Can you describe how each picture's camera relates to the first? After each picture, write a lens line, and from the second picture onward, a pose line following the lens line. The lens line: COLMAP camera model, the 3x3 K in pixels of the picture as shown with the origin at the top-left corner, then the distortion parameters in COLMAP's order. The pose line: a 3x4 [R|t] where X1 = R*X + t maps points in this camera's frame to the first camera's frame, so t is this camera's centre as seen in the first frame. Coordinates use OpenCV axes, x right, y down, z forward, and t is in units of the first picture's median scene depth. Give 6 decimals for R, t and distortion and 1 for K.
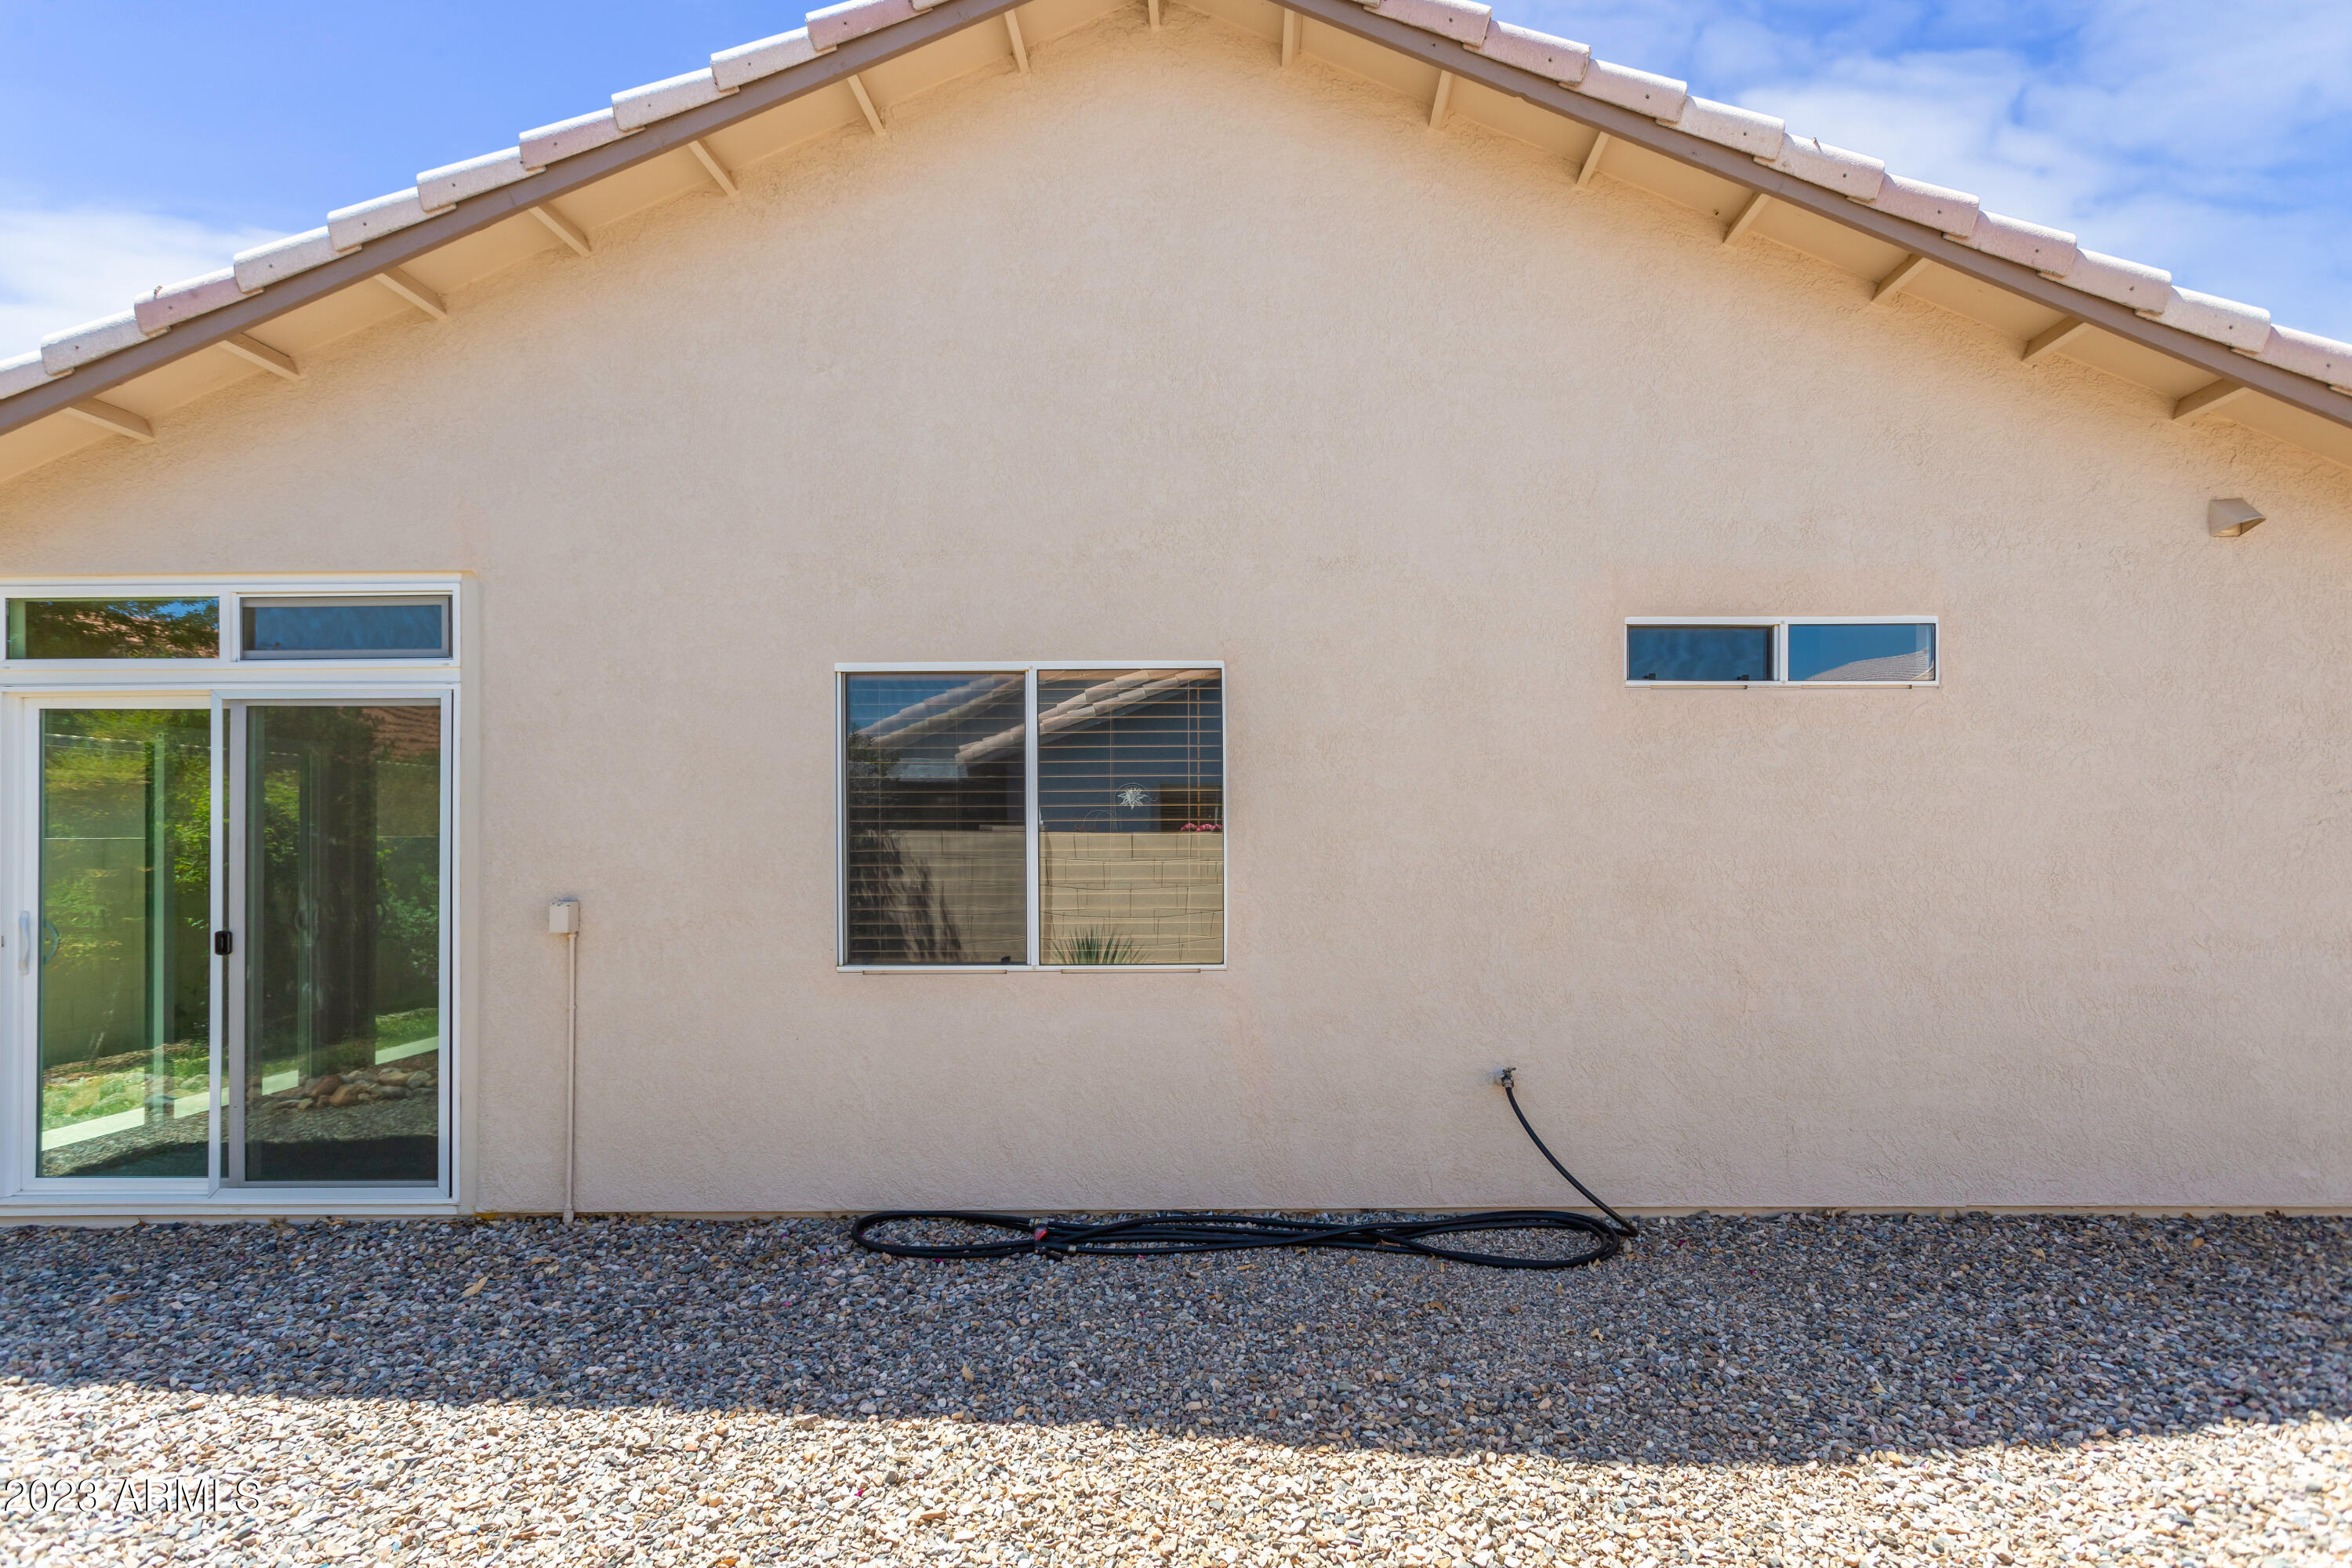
lens RADIAL K [[1137.6, 0, 1143.0], [0, 1137.6, 819.5], [0, 0, 1]] dist [-0.000428, 0.001149]
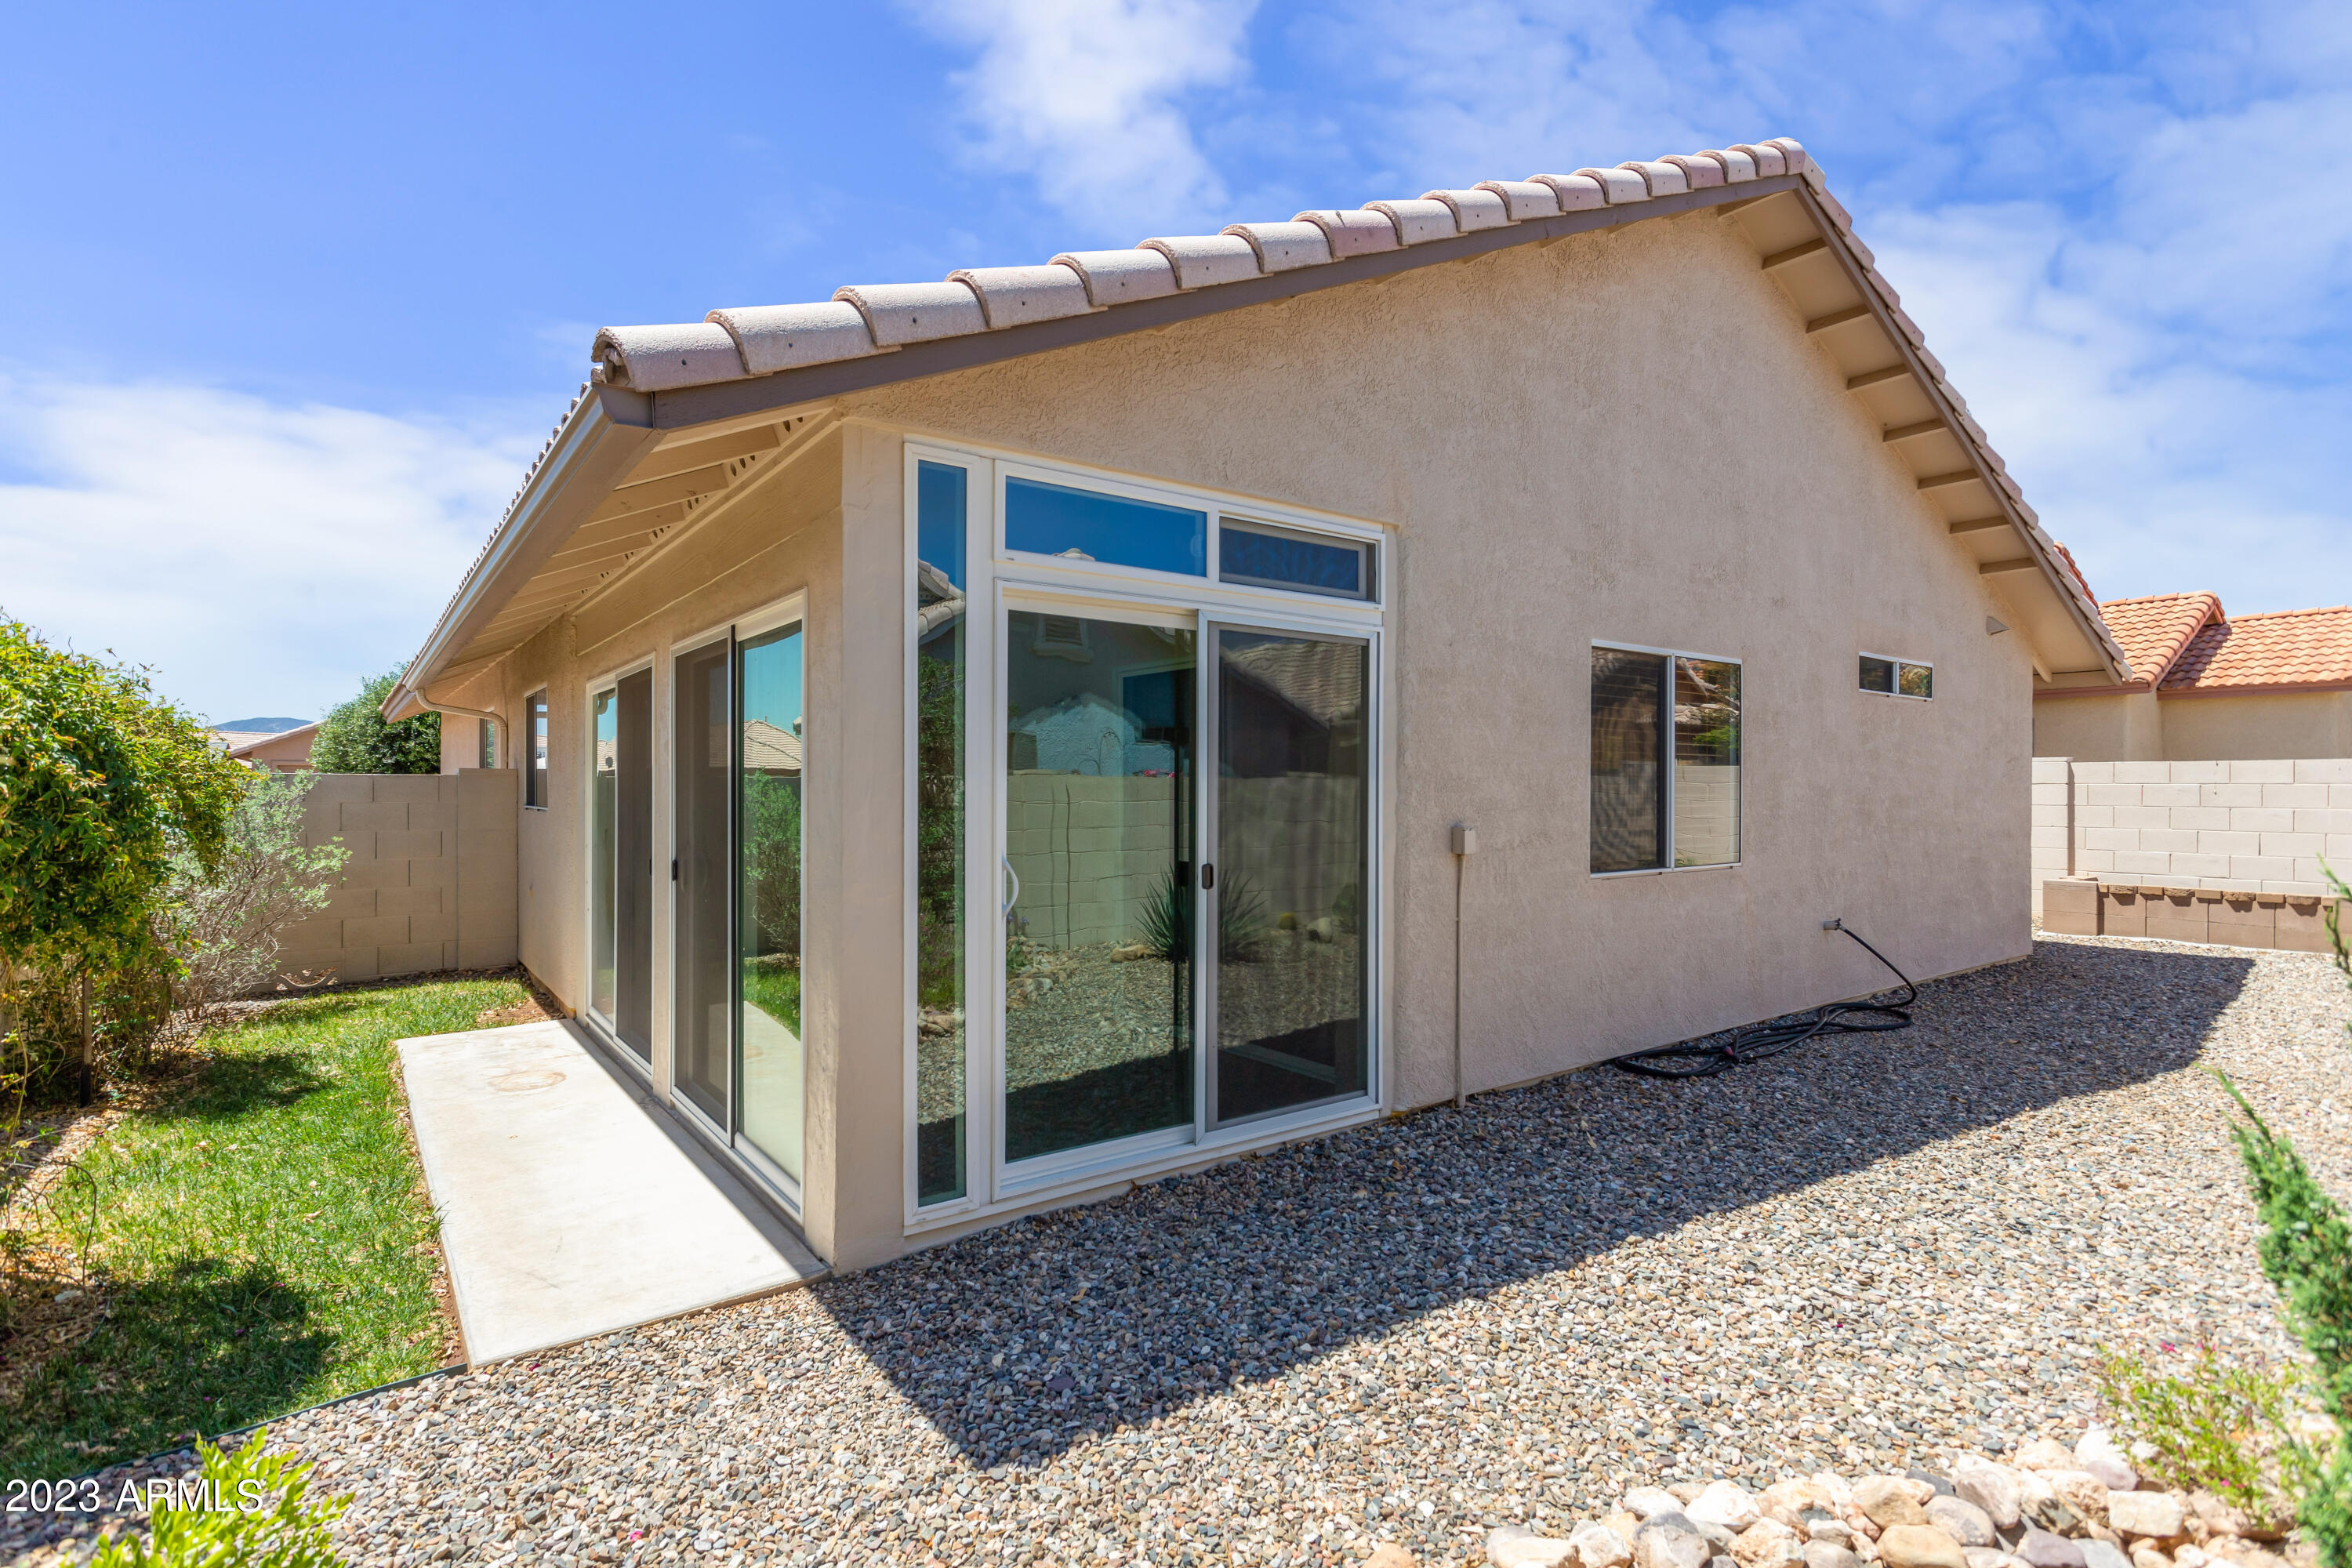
lens RADIAL K [[1137.6, 0, 1169.0], [0, 1137.6, 774.8], [0, 0, 1]] dist [-0.000428, 0.001149]
pose [[0.797735, 0.013980, 0.602846, -1.411928], [-0.016613, 0.999861, -0.001203, 0.025645], [-0.602779, -0.009055, 0.797857, 0.258946]]
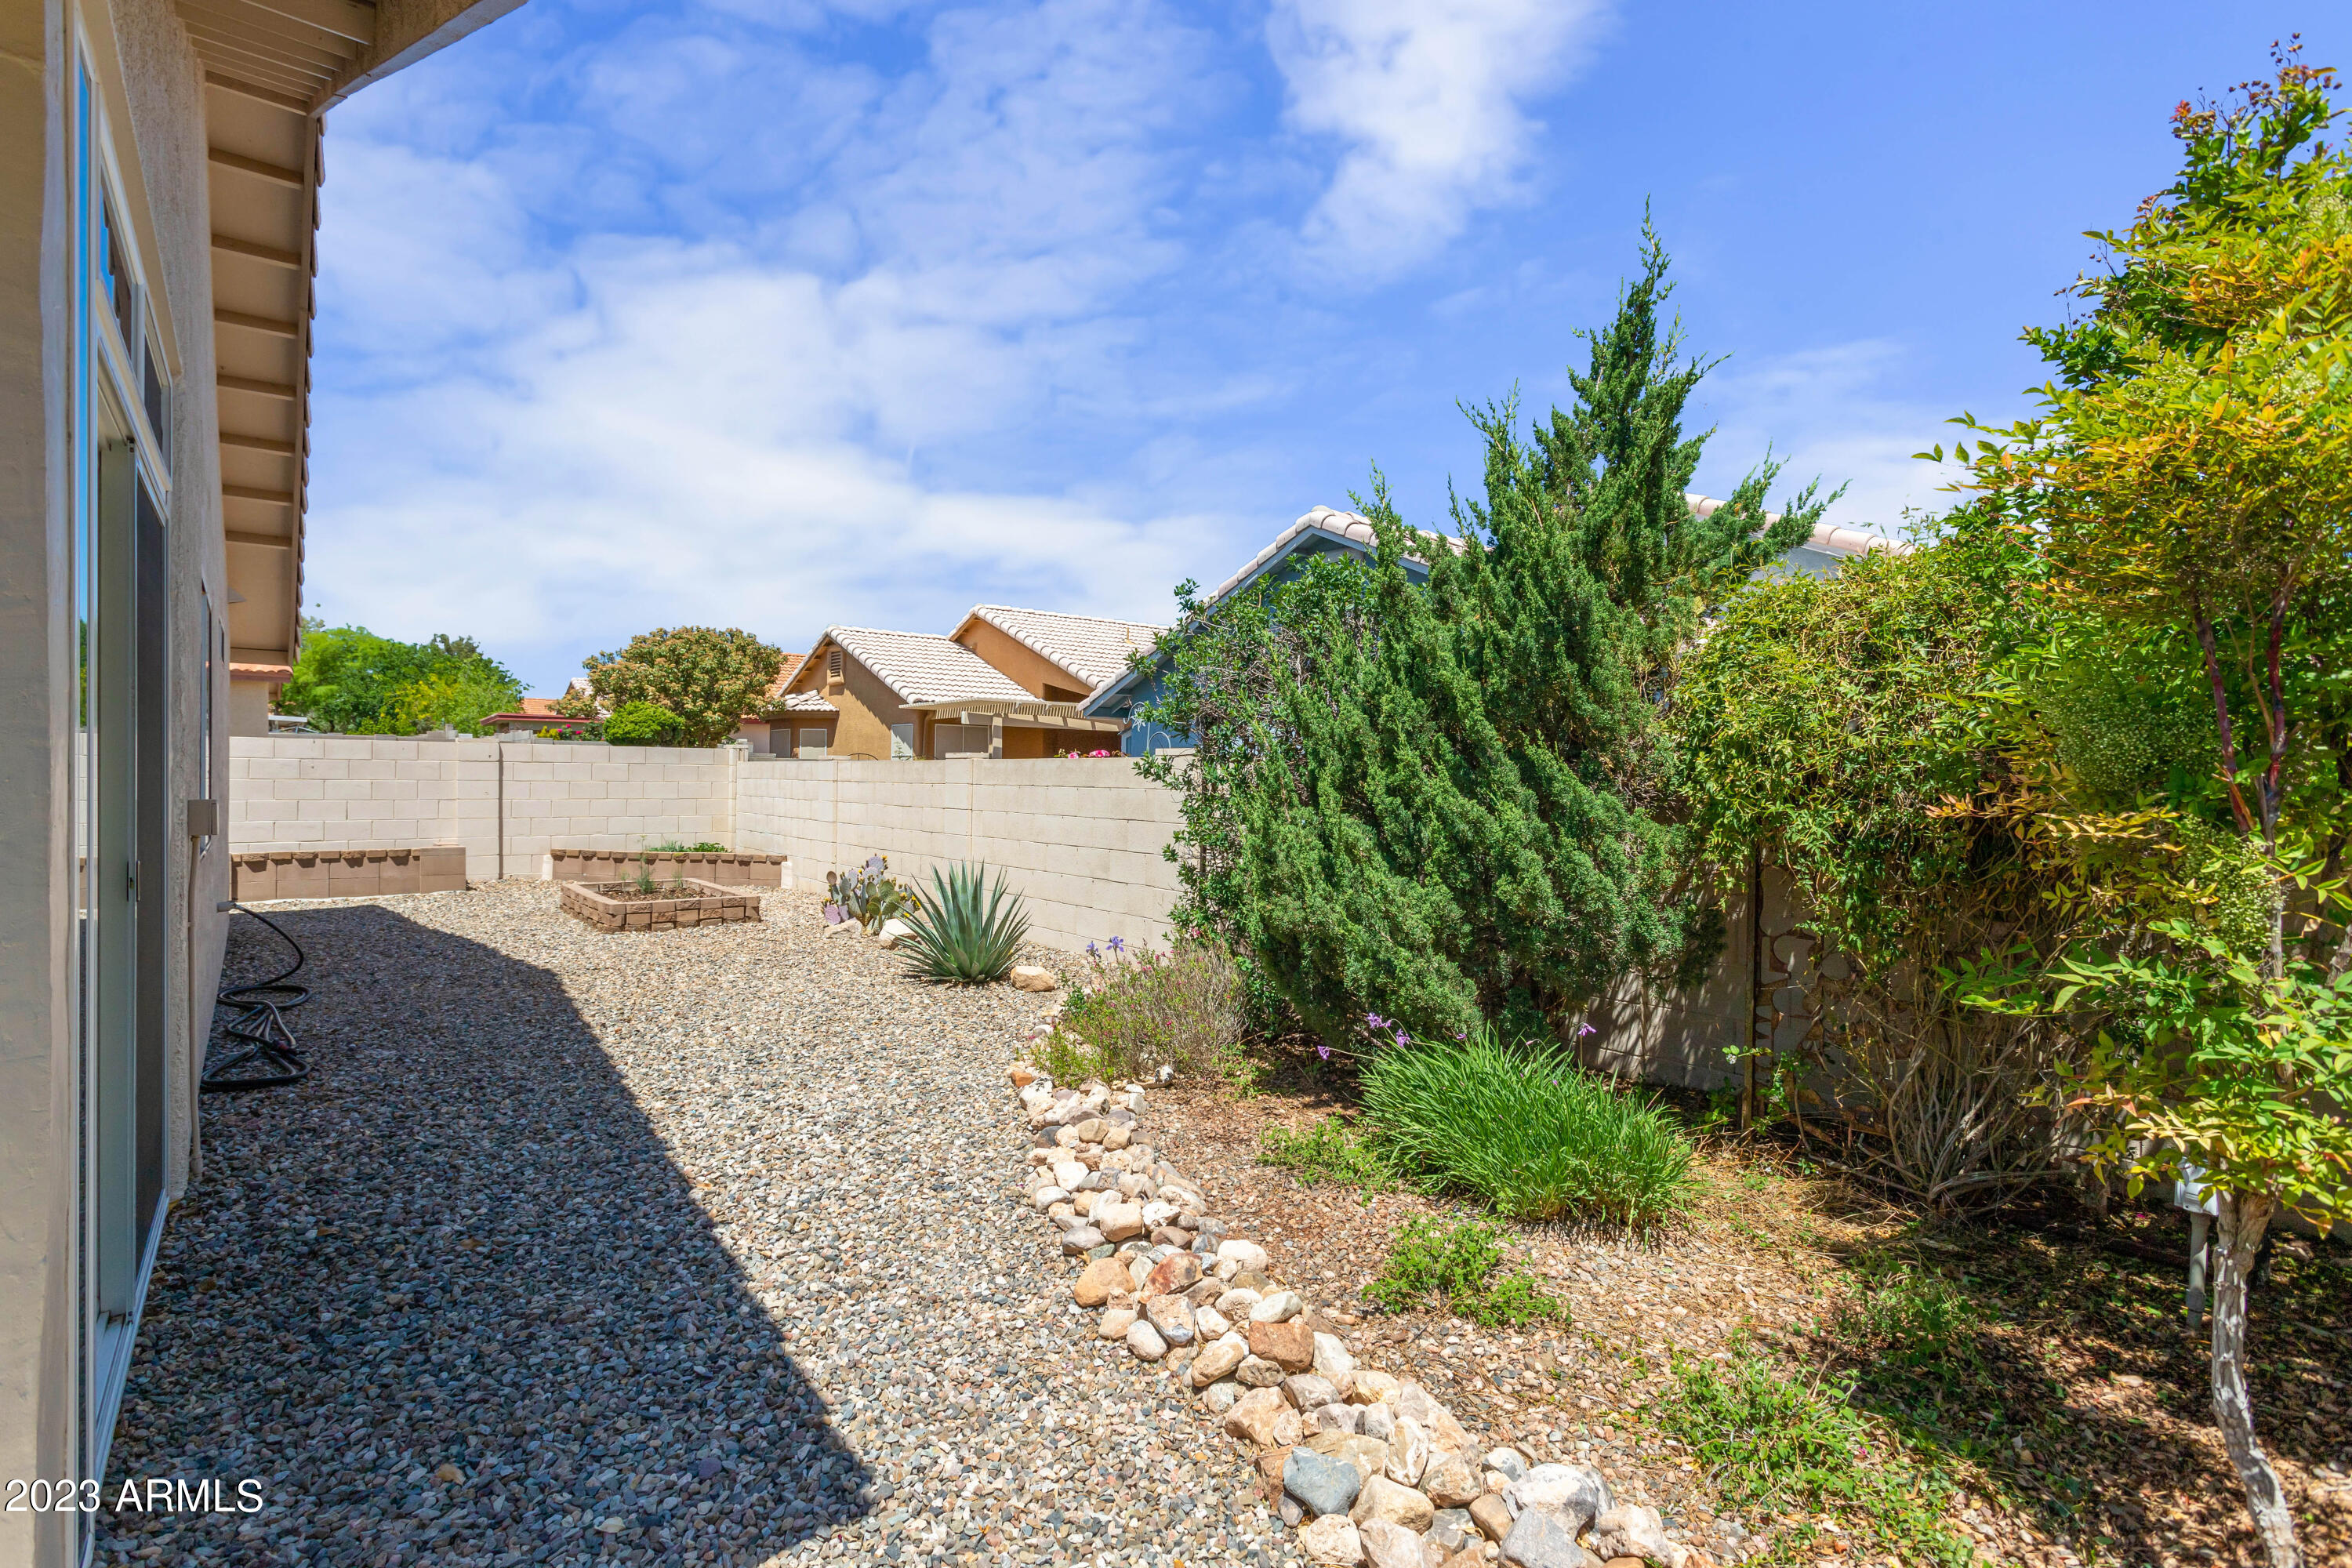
lens RADIAL K [[1137.6, 0, 1178.6], [0, 1137.6, 774.0], [0, 0, 1]] dist [-0.000428, 0.001149]
pose [[-0.639242, 0.003864, 0.768996, -1.594419], [-0.010649, 0.999847, -0.013876, 0.056544], [-0.768931, -0.017059, -0.639104, 0.939364]]
